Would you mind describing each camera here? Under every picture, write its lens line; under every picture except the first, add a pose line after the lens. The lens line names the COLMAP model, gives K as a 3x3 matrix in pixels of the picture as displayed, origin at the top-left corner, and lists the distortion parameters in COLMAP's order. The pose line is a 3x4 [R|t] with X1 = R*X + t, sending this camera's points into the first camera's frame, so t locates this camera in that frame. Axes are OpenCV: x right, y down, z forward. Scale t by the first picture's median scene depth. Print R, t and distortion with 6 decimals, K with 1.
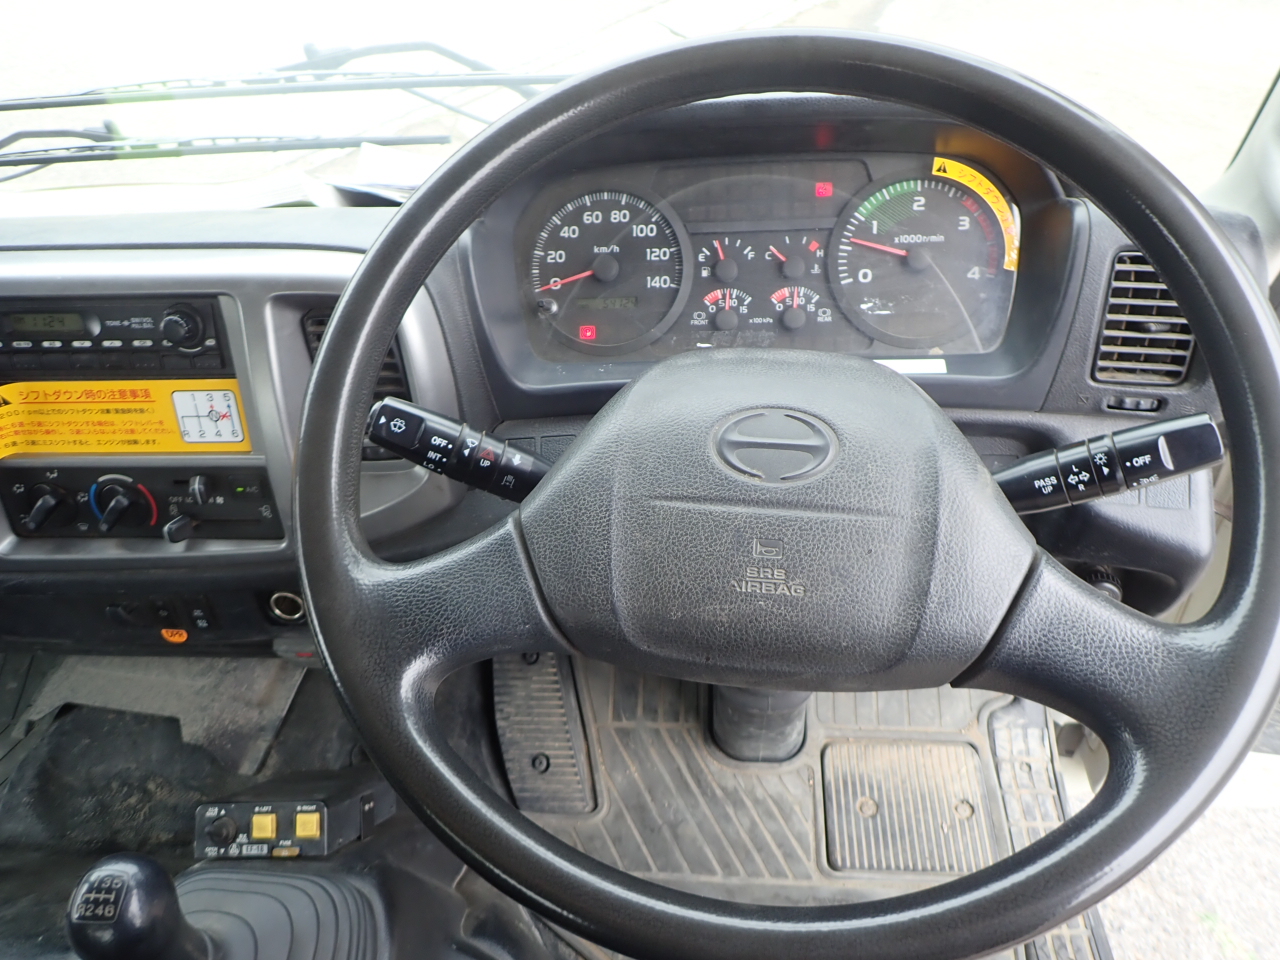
lens RADIAL K [[932.2, 0, 628.1], [0, 932.2, 496.7], [0, 0, 1]] dist [0.014225, -0.019887]
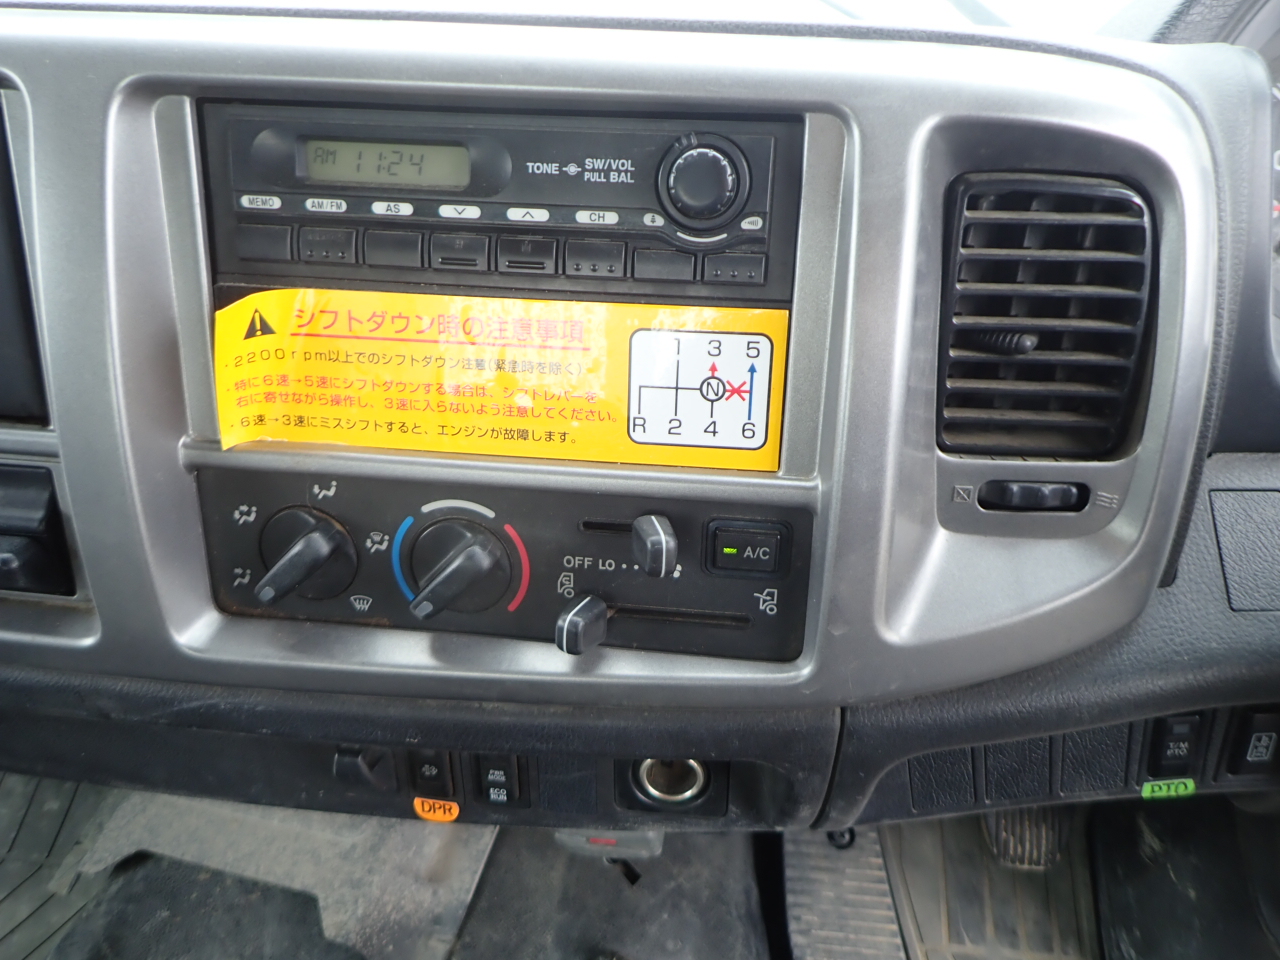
lens RADIAL K [[932.2, 0, 632.0], [0, 932.2, 479.7], [0, 0, 1]] dist [0.014225, -0.019887]
pose [[0.996989, 0.077368, -0.005128, -0.288312], [-0.077443, 0.990328, -0.115123, 0.008742], [-0.003828, 0.115173, 0.993338, 0.329129]]
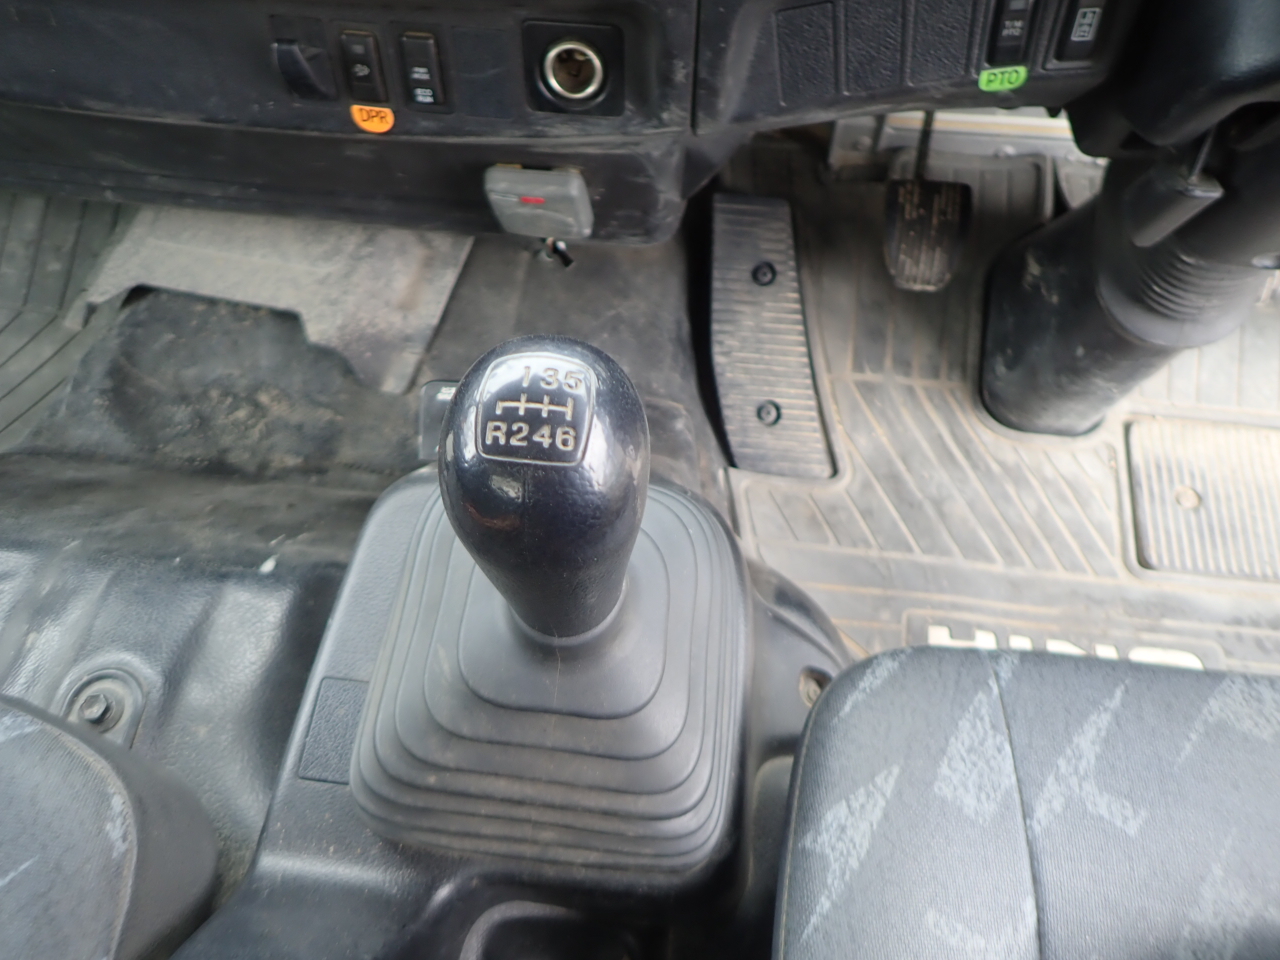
lens RADIAL K [[932.2, 0, 634.5], [0, 932.2, 482.0], [0, 0, 1]] dist [0.014225, -0.019887]
pose [[0.996213, 0.080107, 0.033811, -0.235487], [-0.086221, 0.960379, 0.265027, 0.150906], [-0.011240, -0.266938, 0.963648, 0.251410]]
